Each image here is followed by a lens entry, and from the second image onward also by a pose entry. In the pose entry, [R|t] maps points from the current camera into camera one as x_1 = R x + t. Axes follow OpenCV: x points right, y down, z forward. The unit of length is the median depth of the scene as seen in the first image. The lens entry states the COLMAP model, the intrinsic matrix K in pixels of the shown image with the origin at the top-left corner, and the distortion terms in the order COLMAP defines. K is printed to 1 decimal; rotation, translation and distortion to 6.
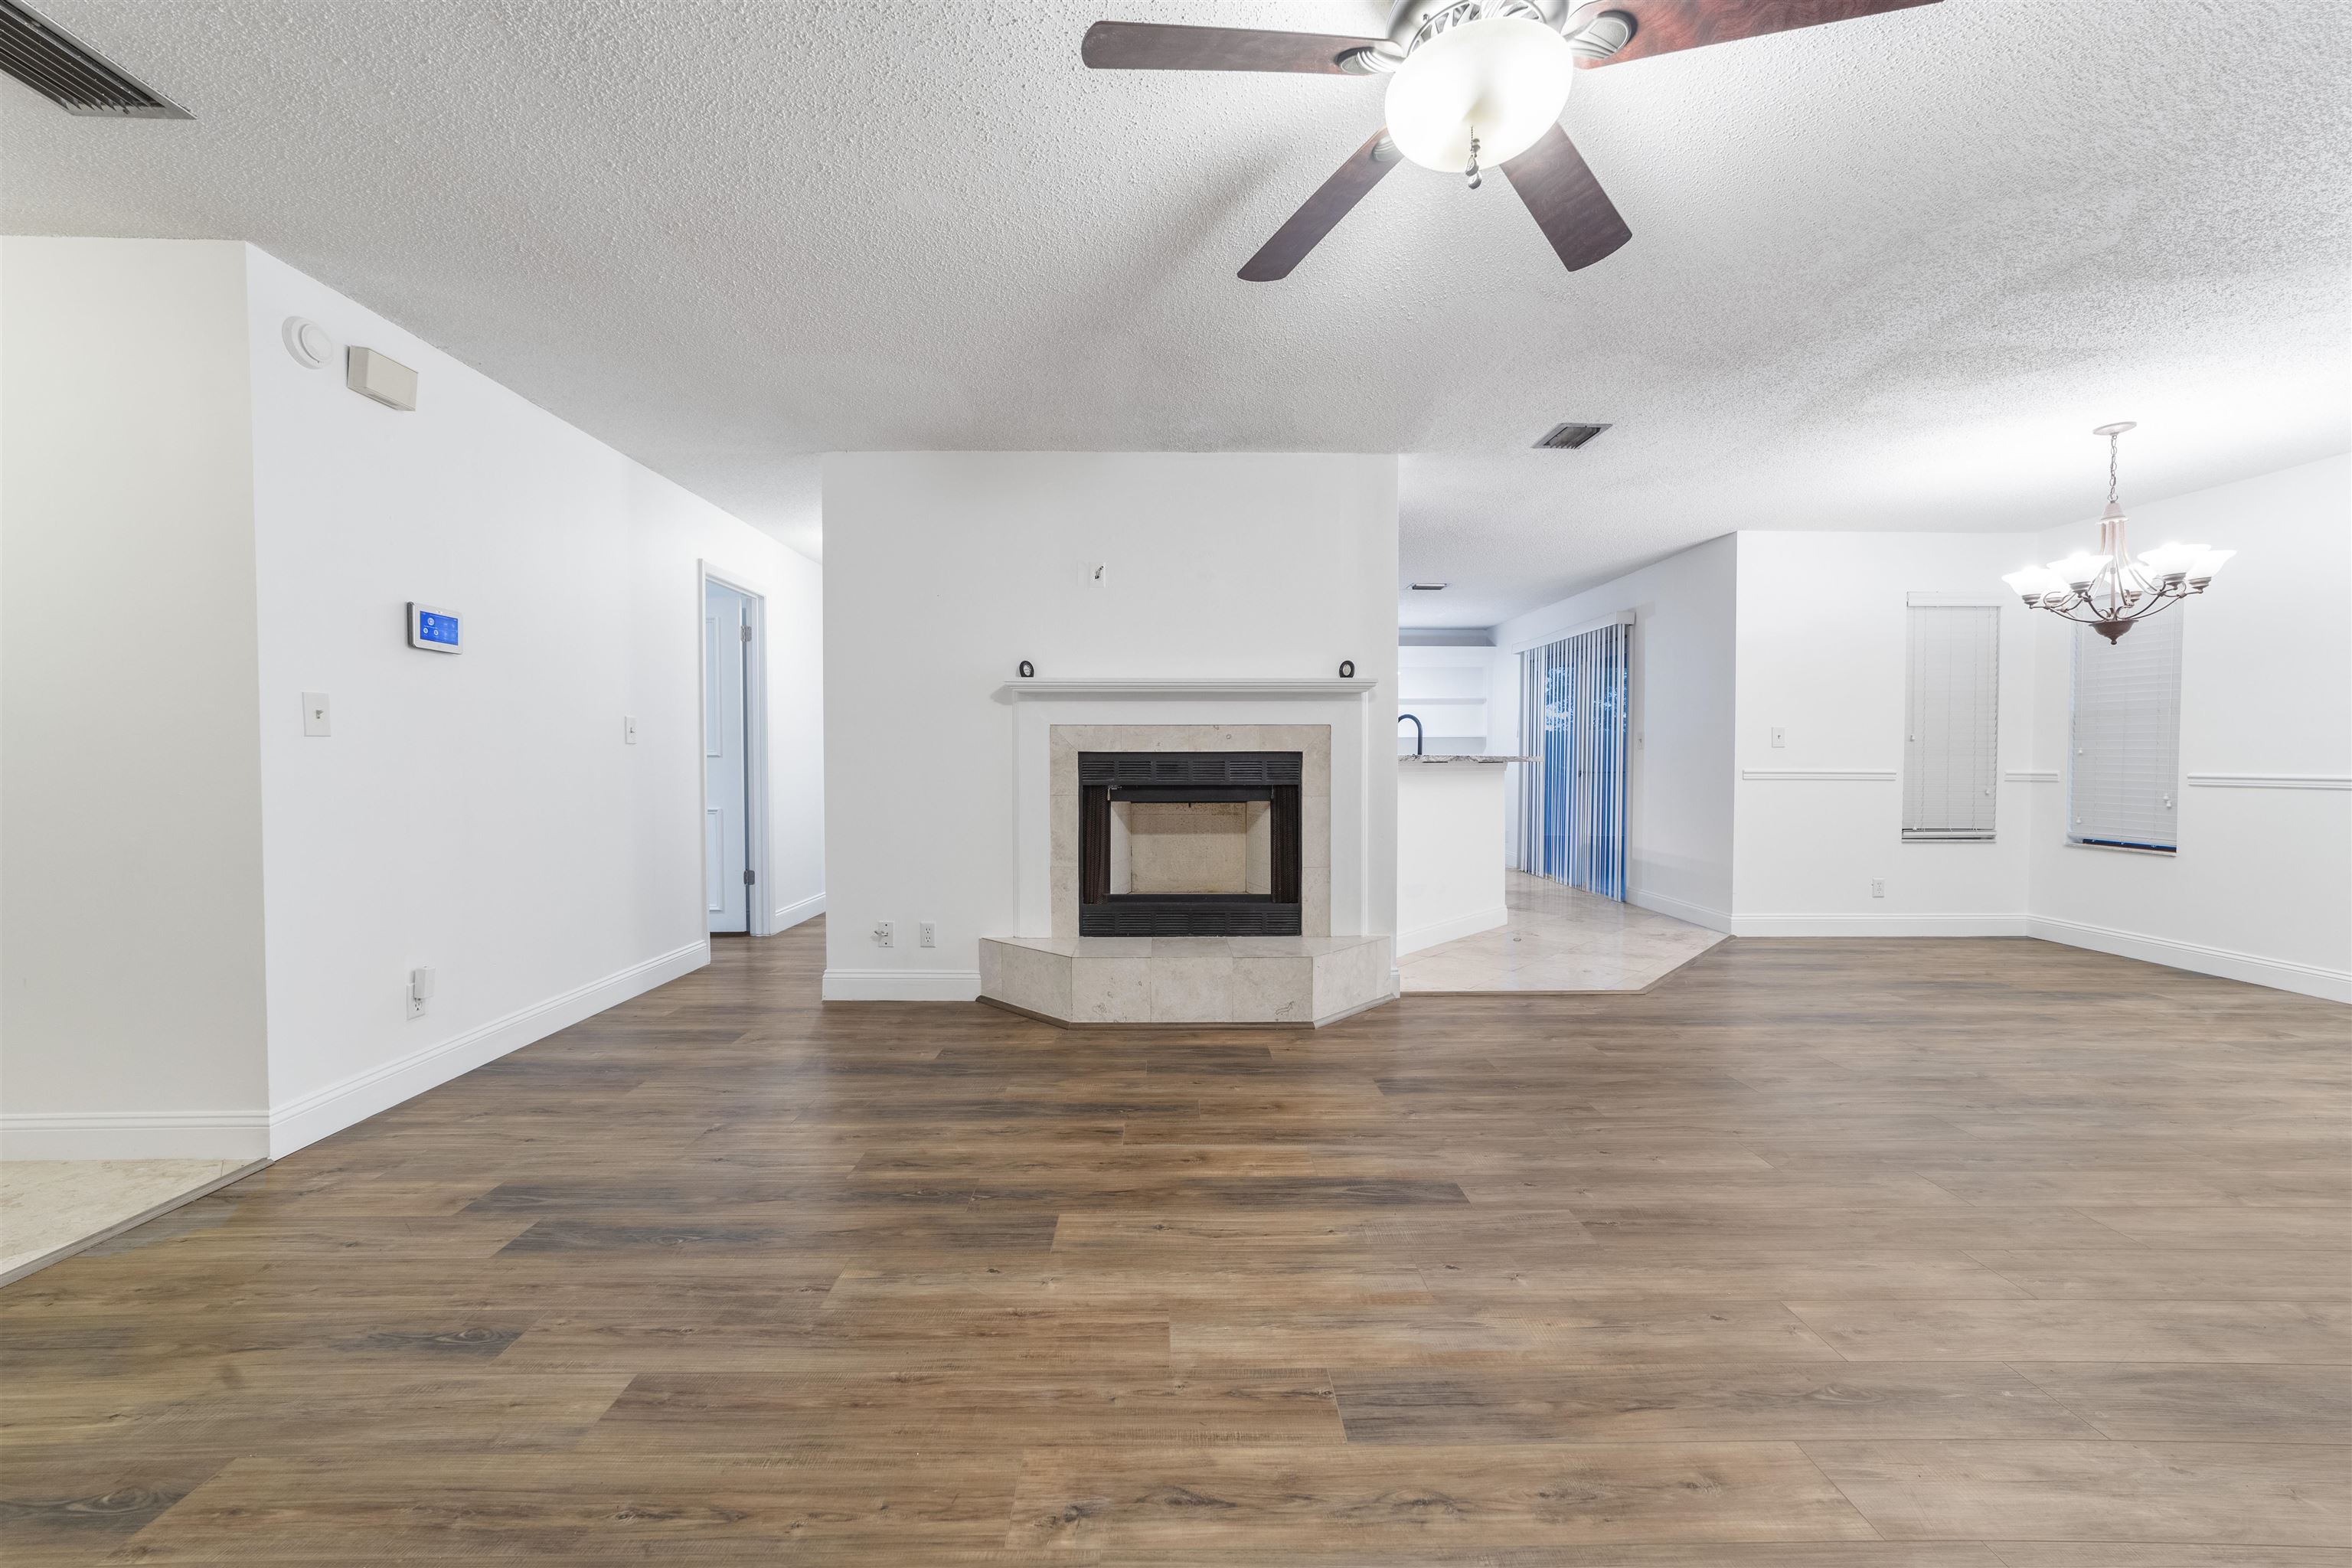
lens RADIAL K [[901.6, 0, 1174.7], [0, 901.6, 781.9], [0, 0, 1]] dist [-0.018886, 0.008397]
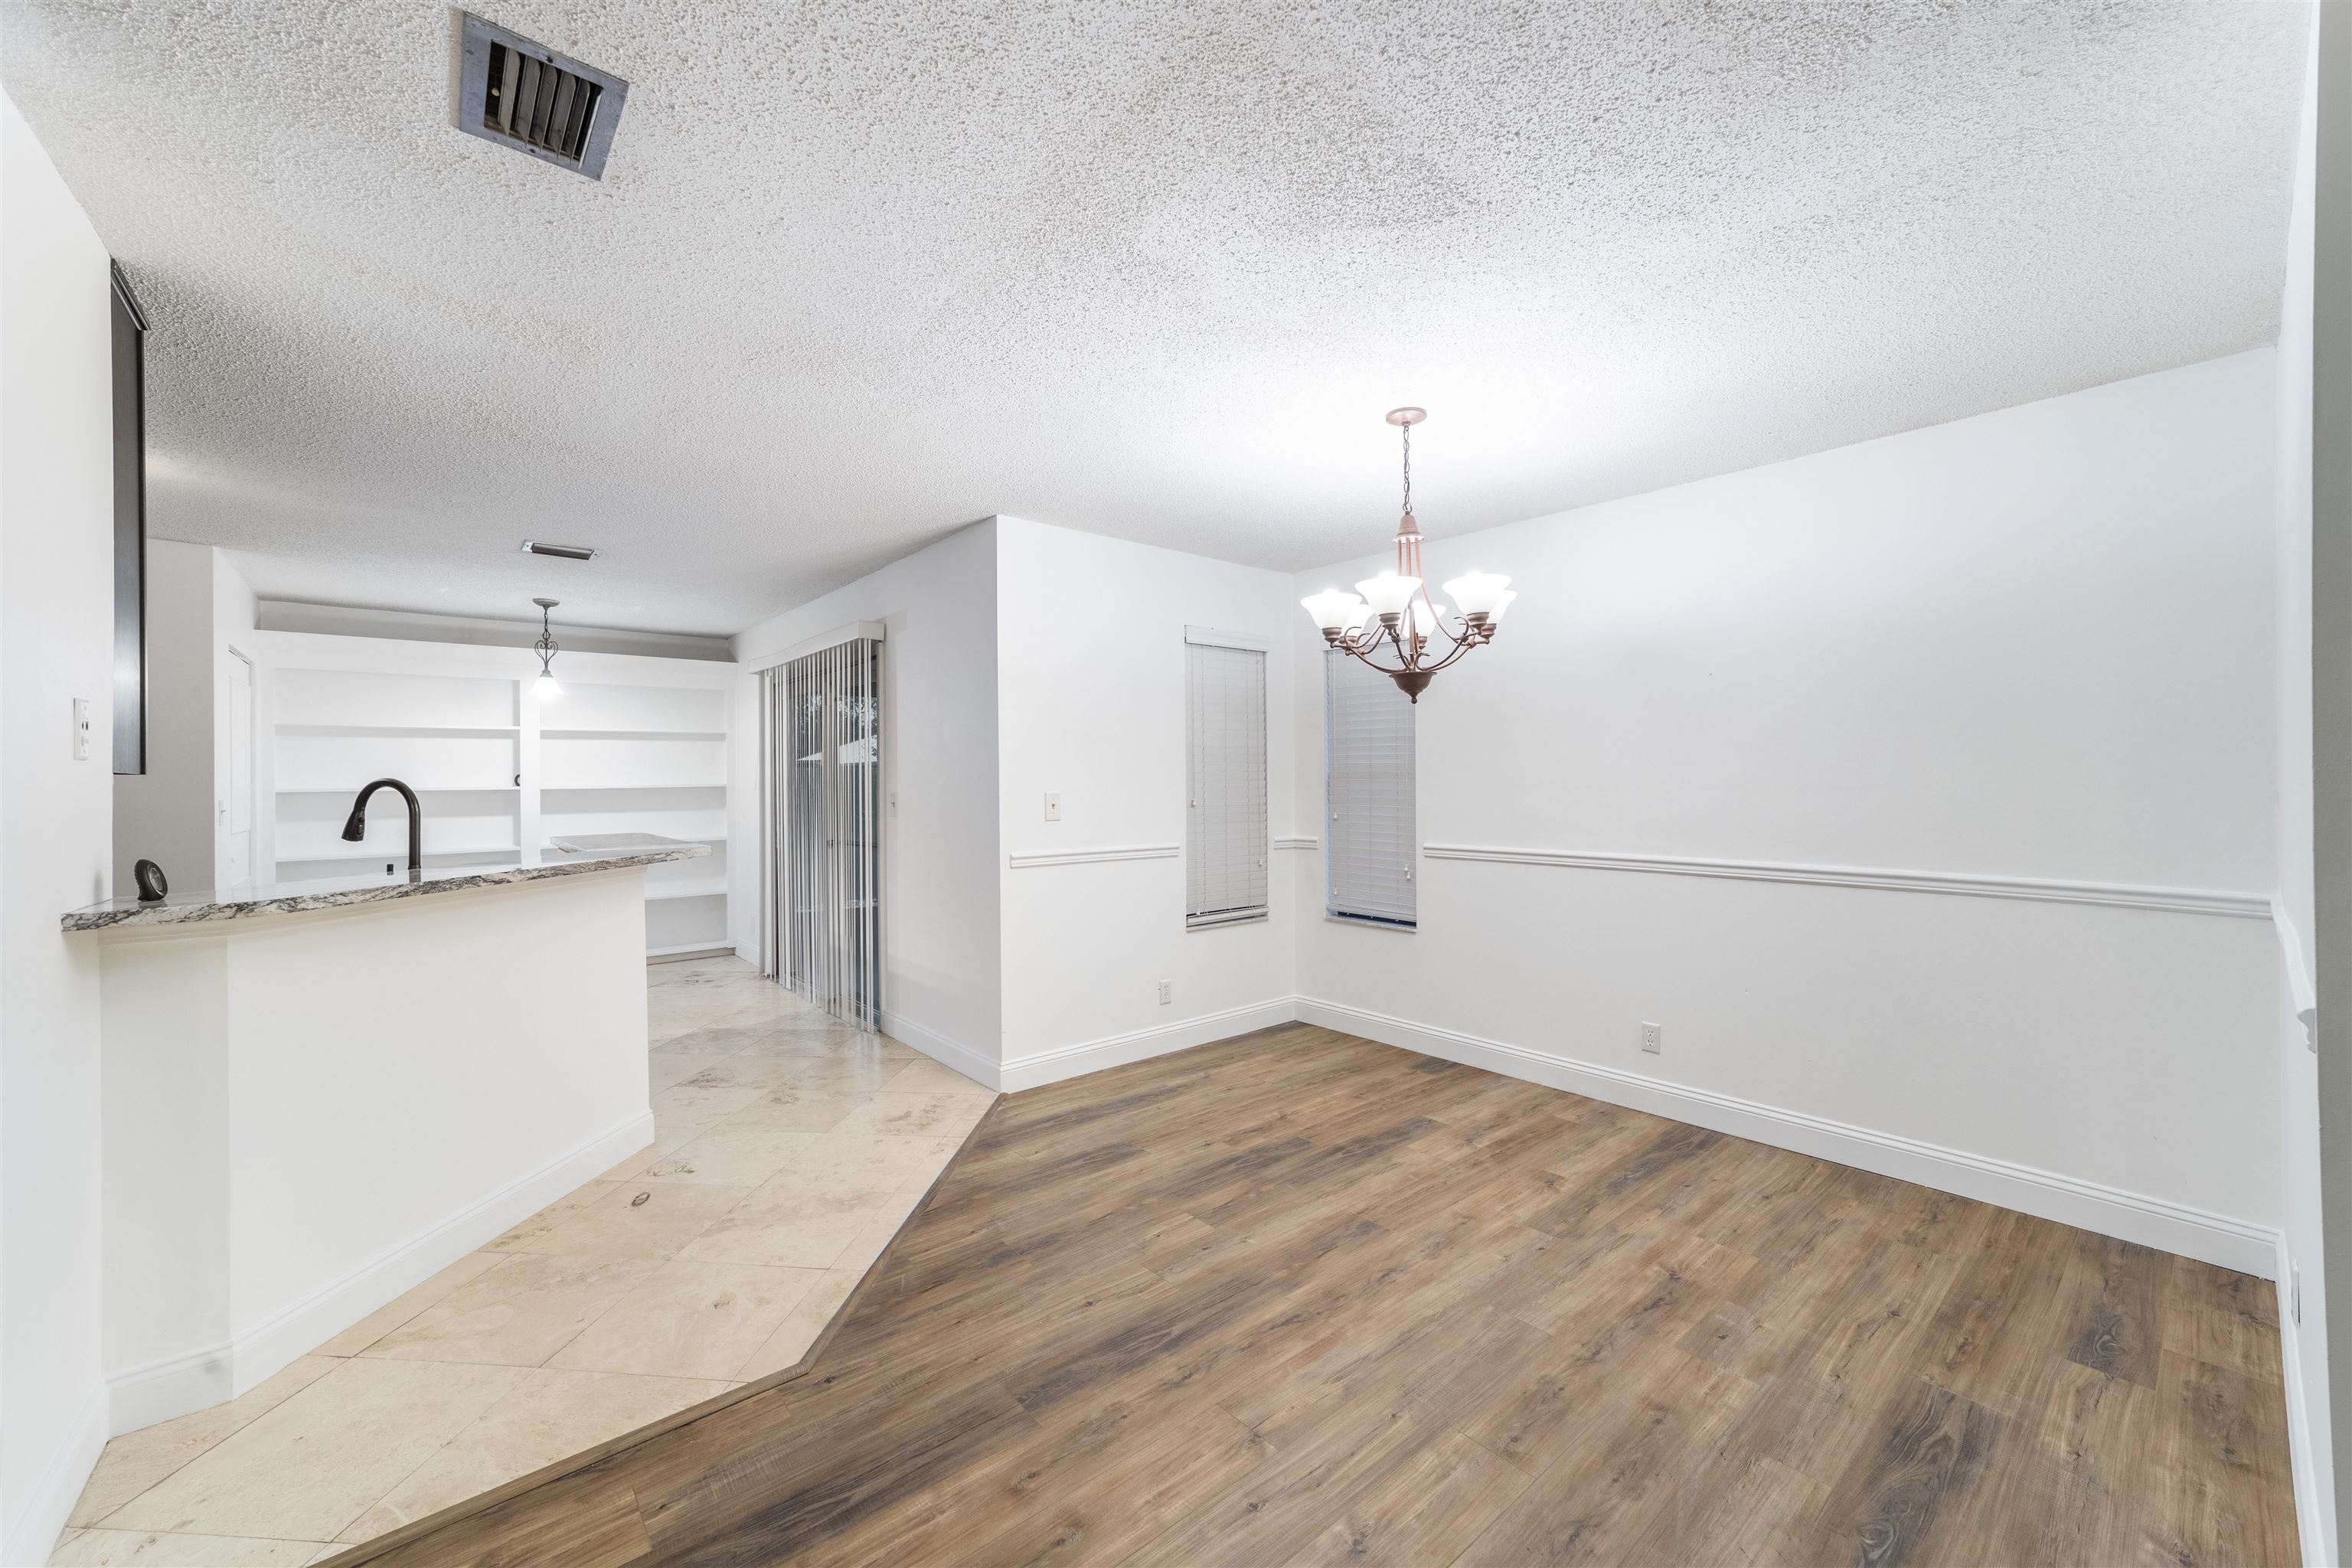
lens RADIAL K [[908.4, 0, 1165.7], [0, 908.4, 778.6], [0, 0, 1]] dist [-0.019461, 0.008332]
pose [[0.774540, -0.004856, 0.632506, 0.387840], [0.024959, 0.999426, -0.022891, -0.074366], [-0.632032, 0.033517, 0.774217, 0.514845]]
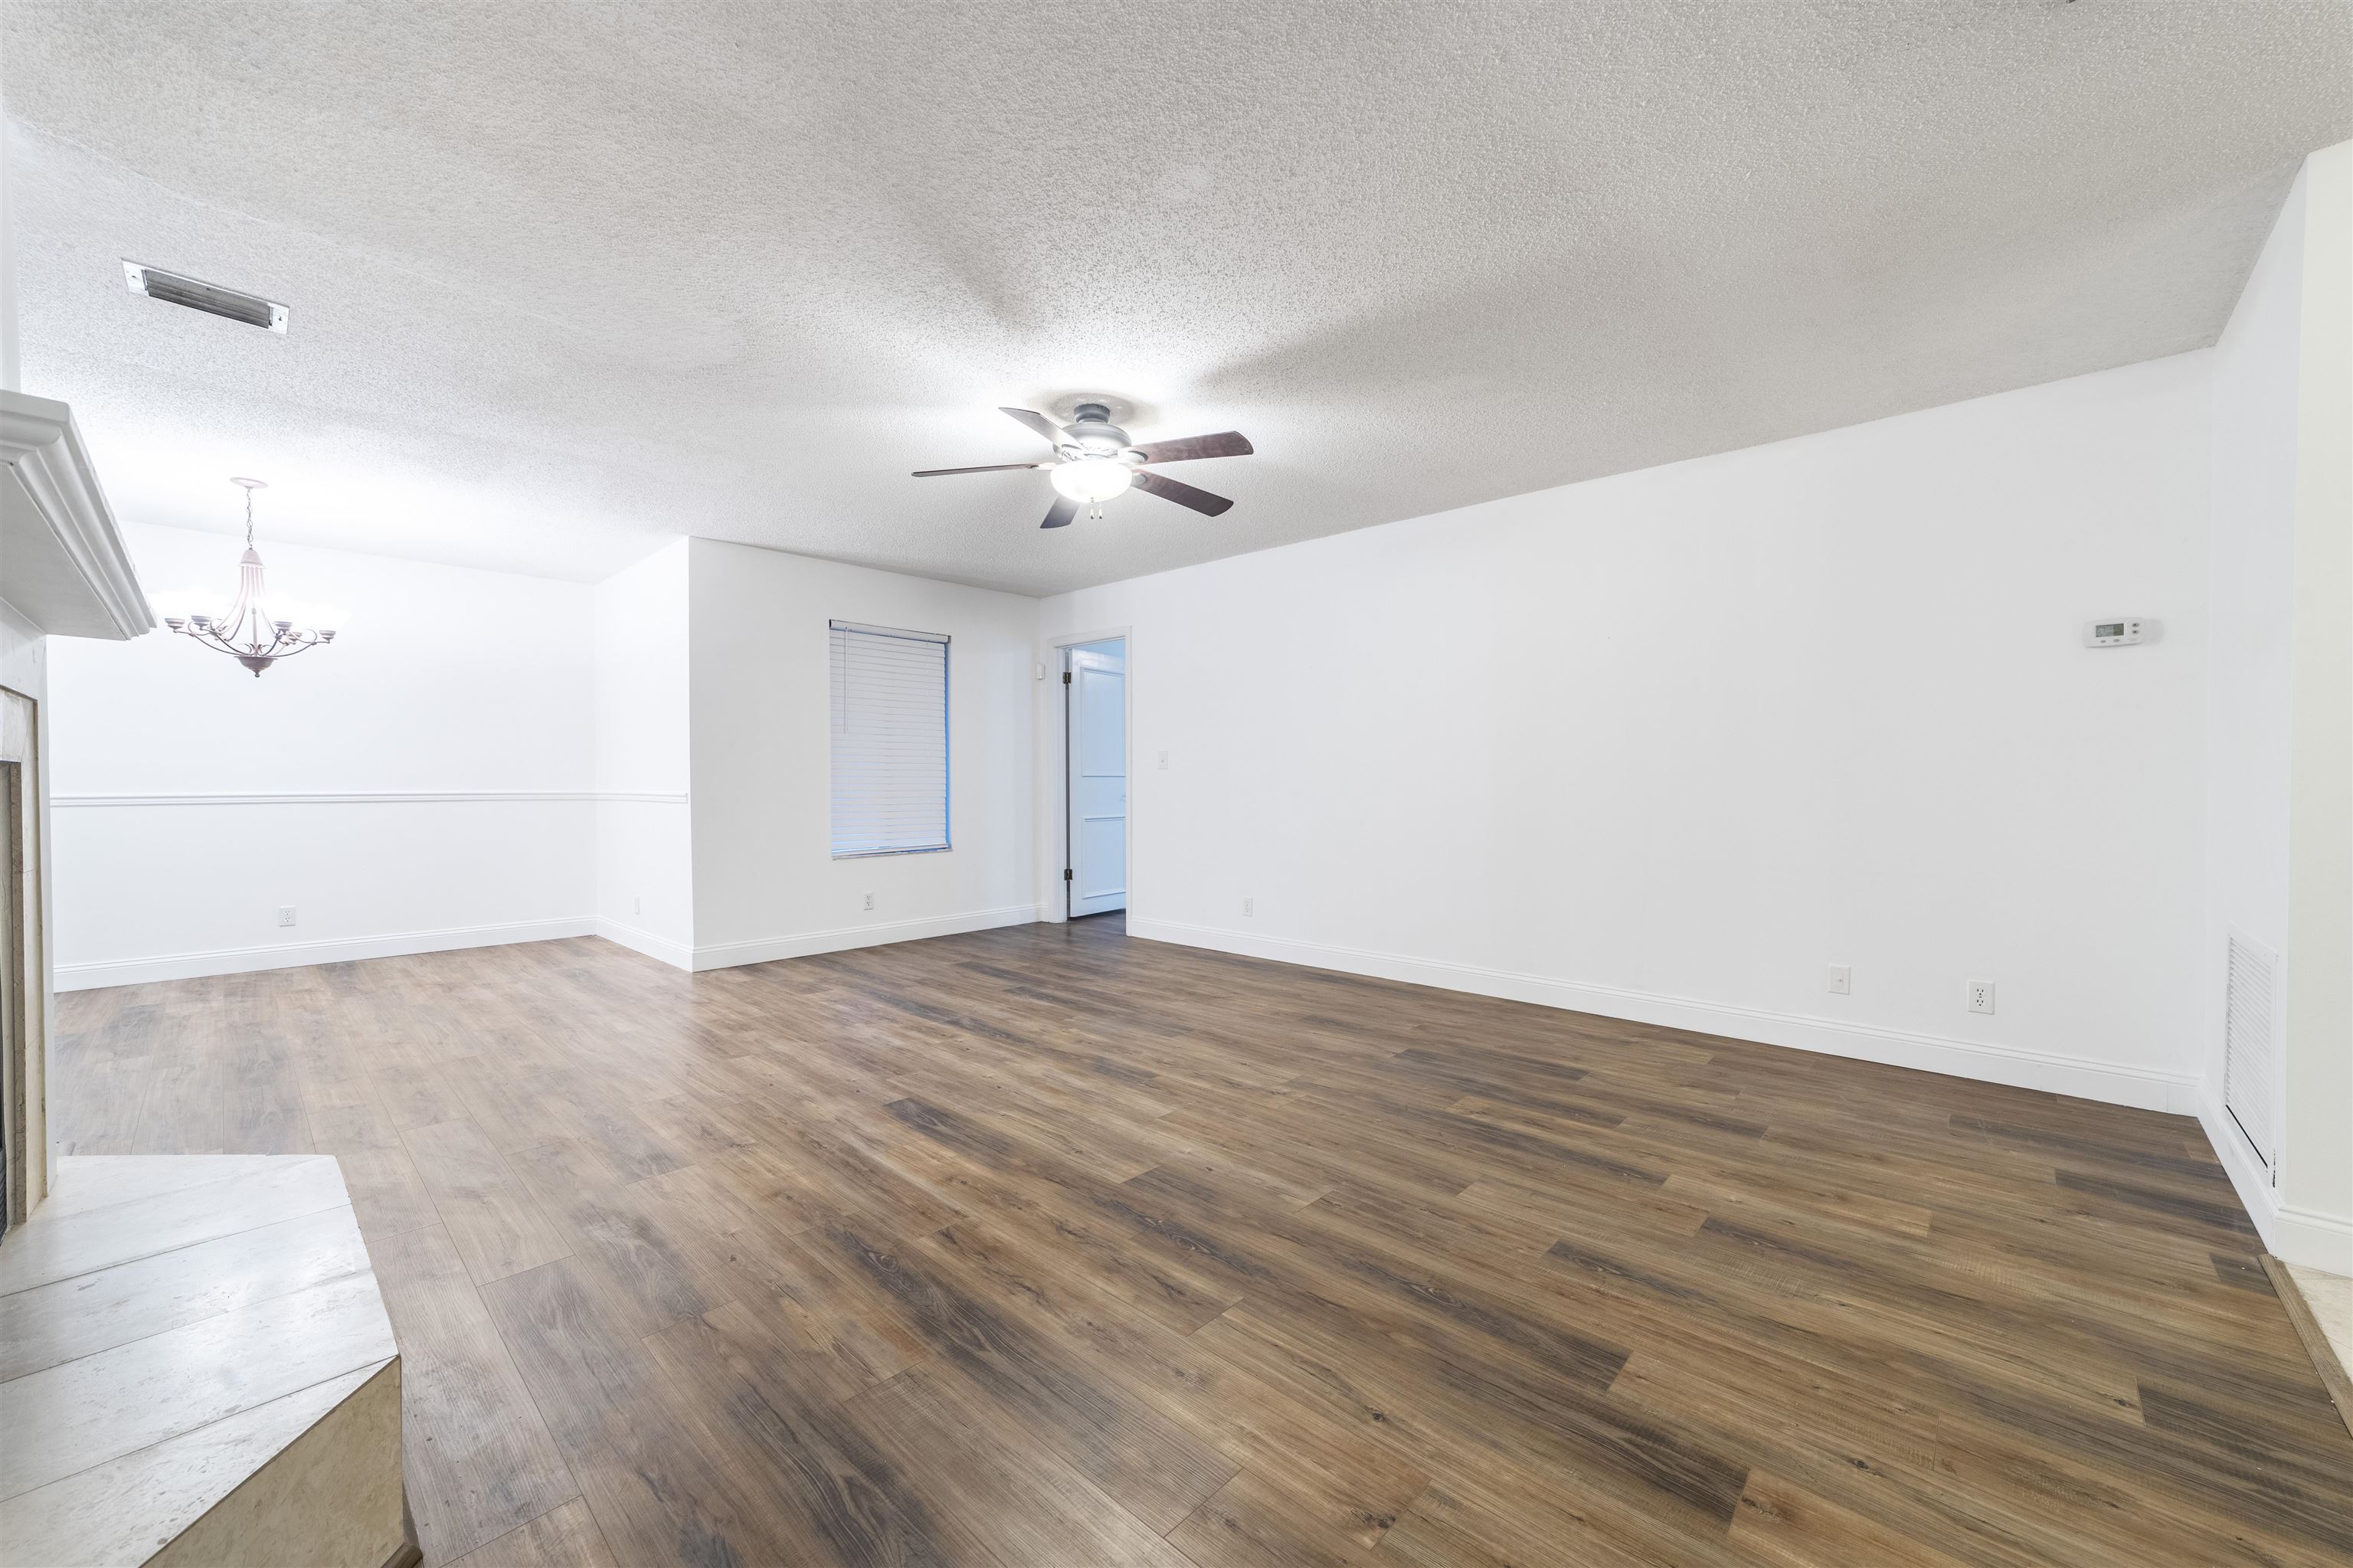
lens RADIAL K [[907.2, 0, 1170.2], [0, 907.2, 796.3], [0, 0, 1]] dist [-0.022360, 0.011244]
pose [[-0.719095, -0.013412, 0.694782, -0.522466], [0.019470, 0.999032, 0.039437, -0.024851], [-0.694639, 0.041886, -0.718138, 0.959637]]
